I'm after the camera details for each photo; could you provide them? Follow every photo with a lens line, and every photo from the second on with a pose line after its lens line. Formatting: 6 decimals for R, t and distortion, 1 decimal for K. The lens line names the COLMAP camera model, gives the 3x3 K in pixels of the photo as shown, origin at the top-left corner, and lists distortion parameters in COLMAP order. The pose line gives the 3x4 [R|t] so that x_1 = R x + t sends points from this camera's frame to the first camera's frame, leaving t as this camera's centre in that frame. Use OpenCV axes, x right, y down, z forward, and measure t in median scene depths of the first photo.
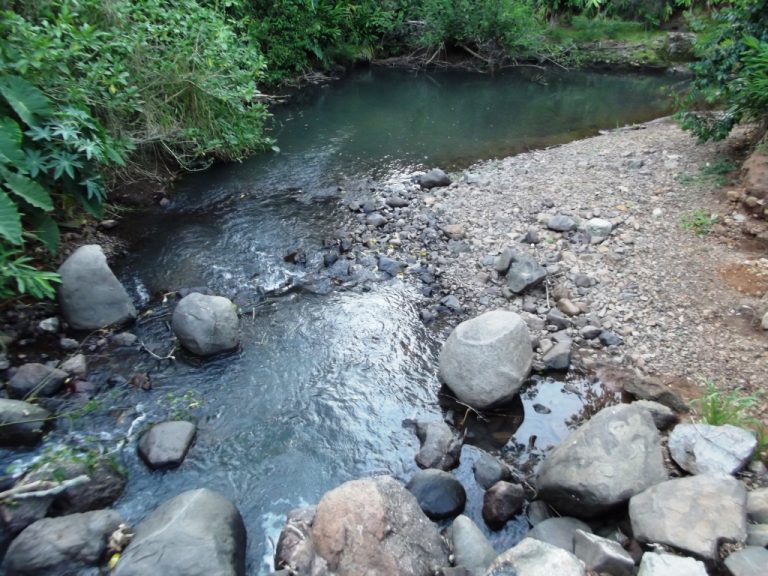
lens RADIAL K [[713.0, 0, 386.6], [0, 713.0, 288.5], [0, 0, 1]] dist [-0.056437, 0.056954]
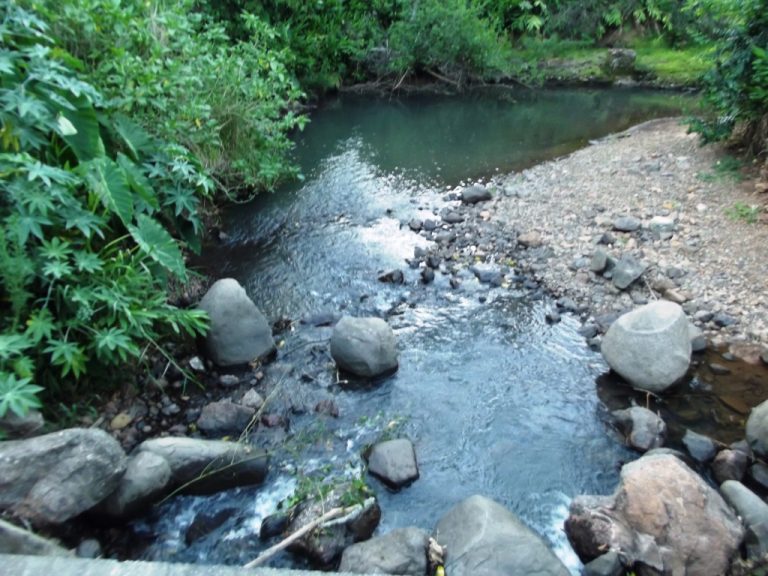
lens RADIAL K [[713.0, 0, 383.5], [0, 713.0, 286.6], [0, 0, 1]] dist [-0.056437, 0.056954]
pose [[0.982611, -0.092336, 0.161089, -0.307999], [0.098635, 0.994624, -0.031535, 0.000970], [-0.157311, 0.046876, 0.986436, -0.003670]]
